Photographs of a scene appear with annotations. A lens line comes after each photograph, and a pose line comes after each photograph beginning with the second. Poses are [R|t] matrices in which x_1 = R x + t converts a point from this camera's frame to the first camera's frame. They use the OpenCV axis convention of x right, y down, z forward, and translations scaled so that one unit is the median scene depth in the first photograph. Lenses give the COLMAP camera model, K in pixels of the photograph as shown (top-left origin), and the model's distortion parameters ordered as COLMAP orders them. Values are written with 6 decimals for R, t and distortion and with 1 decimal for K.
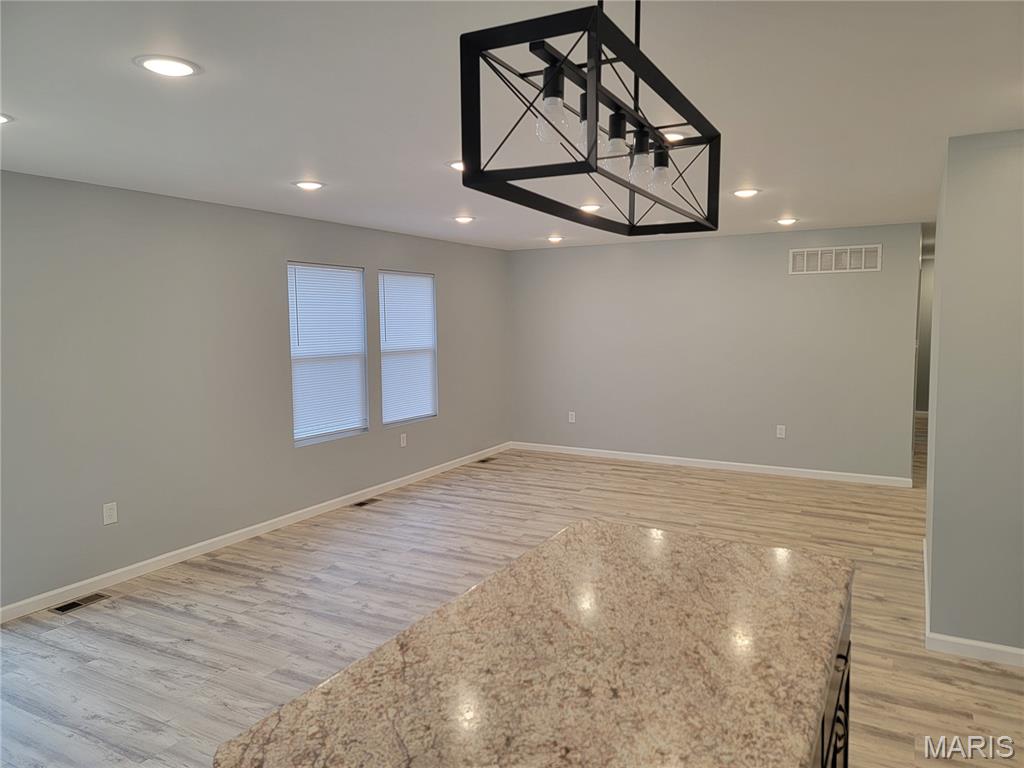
lens RADIAL K [[703.9, 0, 517.5], [0, 703.9, 378.1], [0, 0, 1]] dist [0.029735, -0.007350]
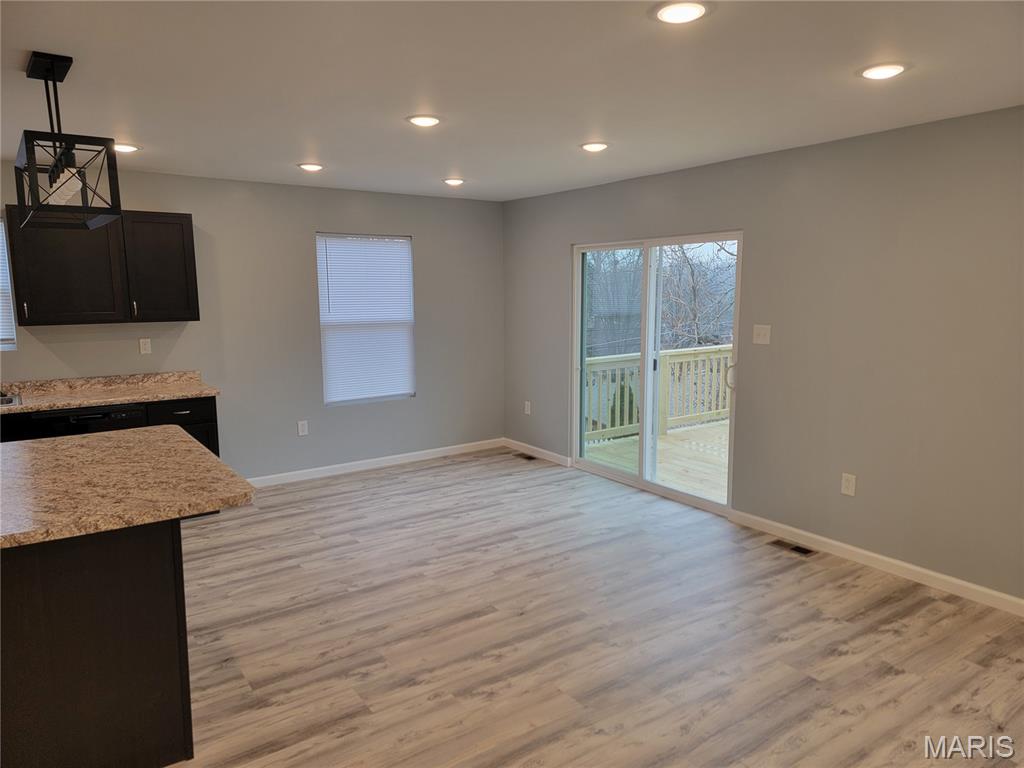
lens RADIAL K [[703.9, 0, 520.8], [0, 703.9, 392.2], [0, 0, 1]] dist [0.029735, -0.007350]
pose [[-0.417208, 0.153372, -0.895776, 0.468538], [-0.078784, 0.975843, 0.203774, -0.094848], [0.905390, 0.155589, -0.395046, 1.004104]]
